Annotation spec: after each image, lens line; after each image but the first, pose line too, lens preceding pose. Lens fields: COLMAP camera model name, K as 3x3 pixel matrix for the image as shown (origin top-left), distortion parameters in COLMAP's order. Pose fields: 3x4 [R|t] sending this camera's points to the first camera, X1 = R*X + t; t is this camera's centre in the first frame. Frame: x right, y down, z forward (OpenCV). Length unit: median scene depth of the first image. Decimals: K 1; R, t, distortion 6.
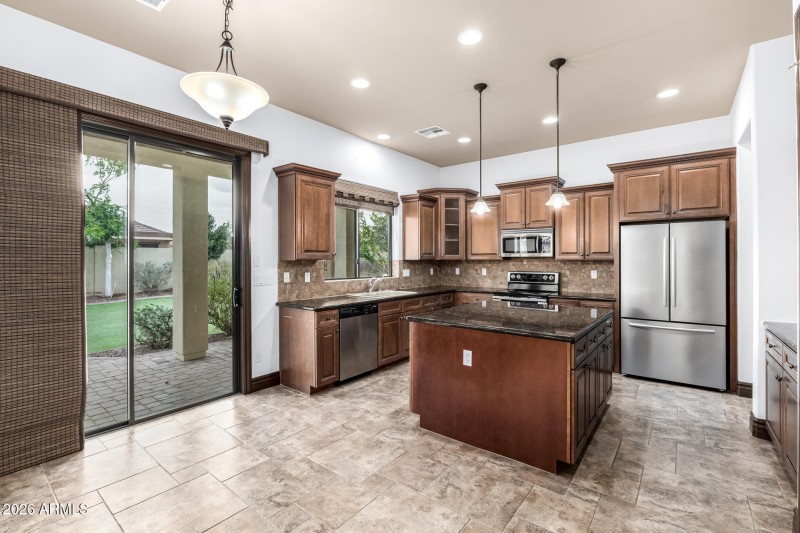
lens RADIAL K [[359.7, 0, 398.2], [0, 359.7, 260.2], [0, 0, 1]] dist [-0.003860, -0.000828]
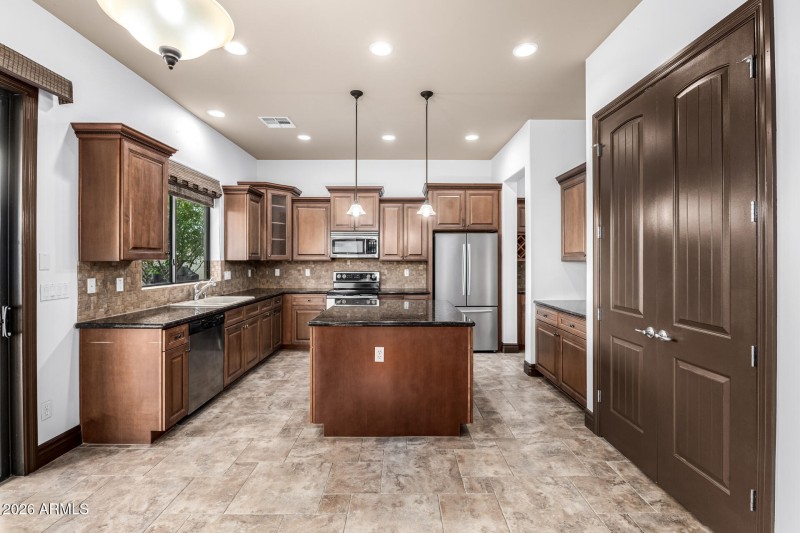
lens RADIAL K [[359.7, 0, 398.2], [0, 359.7, 260.2], [0, 0, 1]] dist [-0.003860, -0.000828]
pose [[0.783759, 0.001178, 0.621064, -0.280228], [-0.000341, 0.999999, -0.001466, -0.000192], [-0.621065, 0.000937, 0.783758, 0.099262]]
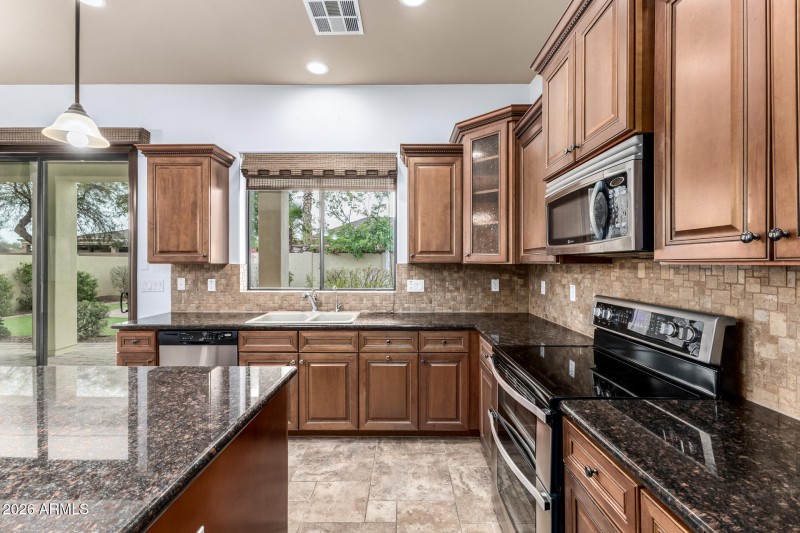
lens RADIAL K [[350.7, 0, 400.2], [0, 350.7, 263.1], [0, 0, 1]] dist [0.000299, 0.000063]
pose [[0.616178, 0.000772, -0.787606, 0.662194], [-0.002489, 0.999996, -0.000967, -0.001334], [0.787603, 0.002556, 0.616178, 0.910584]]
